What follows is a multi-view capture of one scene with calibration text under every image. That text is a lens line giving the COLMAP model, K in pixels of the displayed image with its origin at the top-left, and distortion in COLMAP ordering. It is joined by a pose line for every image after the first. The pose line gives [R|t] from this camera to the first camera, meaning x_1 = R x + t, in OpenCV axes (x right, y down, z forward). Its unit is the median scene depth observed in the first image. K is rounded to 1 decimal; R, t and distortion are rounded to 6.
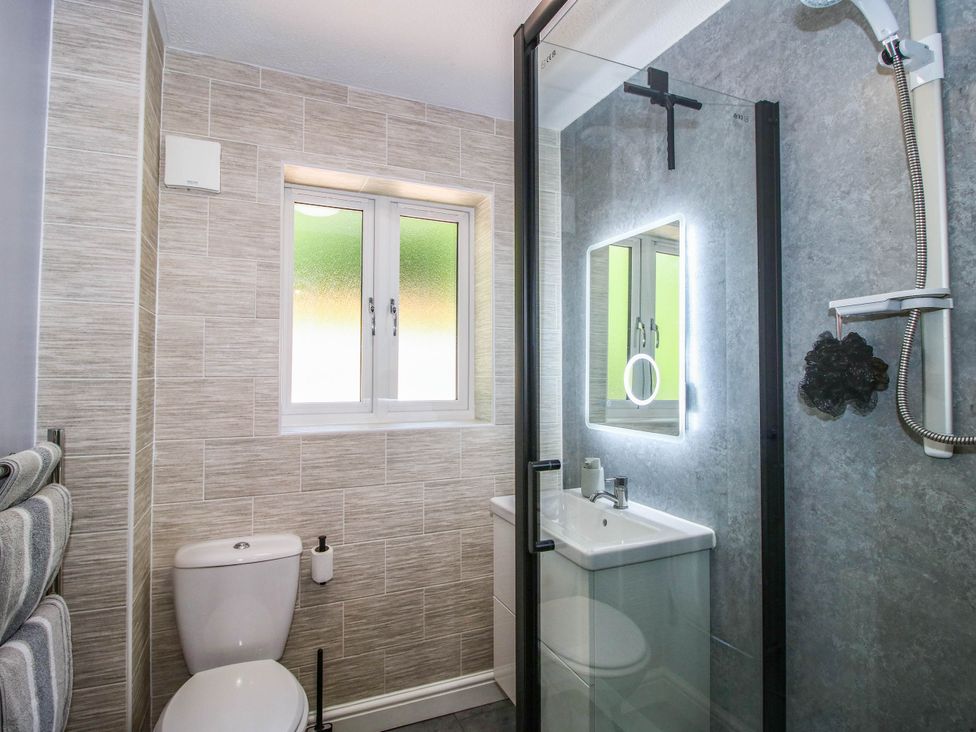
lens RADIAL K [[508.8, 0, 487.3], [0, 508.8, 364.4], [0, 0, 1]] dist [-0.010610, -0.005359]
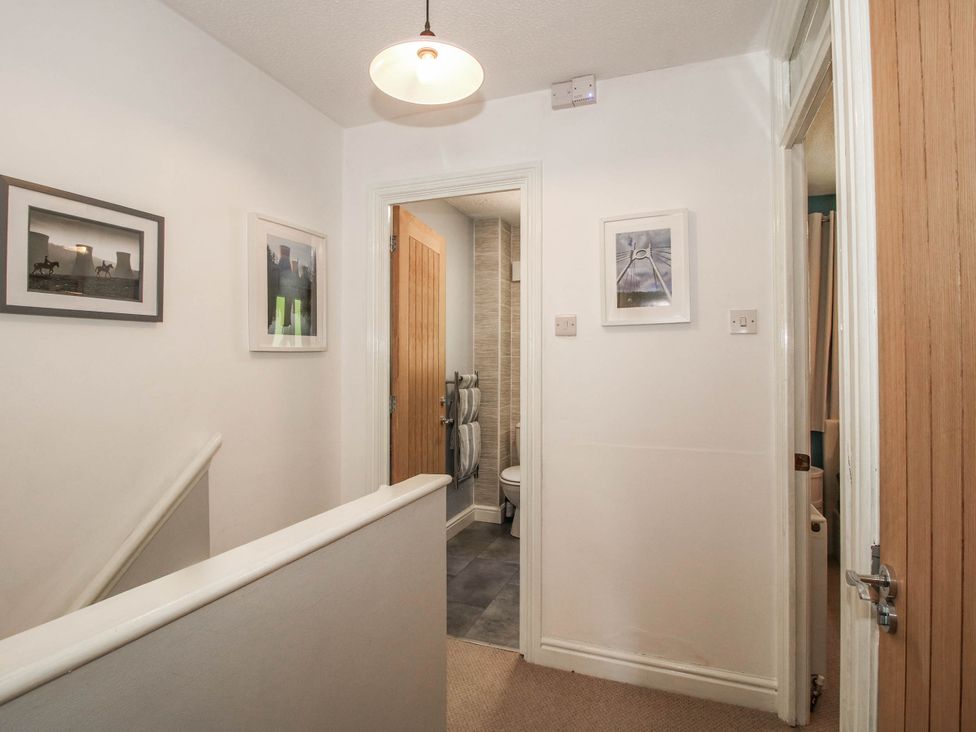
lens RADIAL K [[508.8, 0, 488.8], [0, 508.8, 361.5], [0, 0, 1]] dist [-0.010610, -0.005359]
pose [[0.706196, -0.003086, -0.708010, 1.356363], [0.013073, 0.999877, 0.008681, 0.035328], [0.707896, -0.015386, 0.706149, -1.122812]]
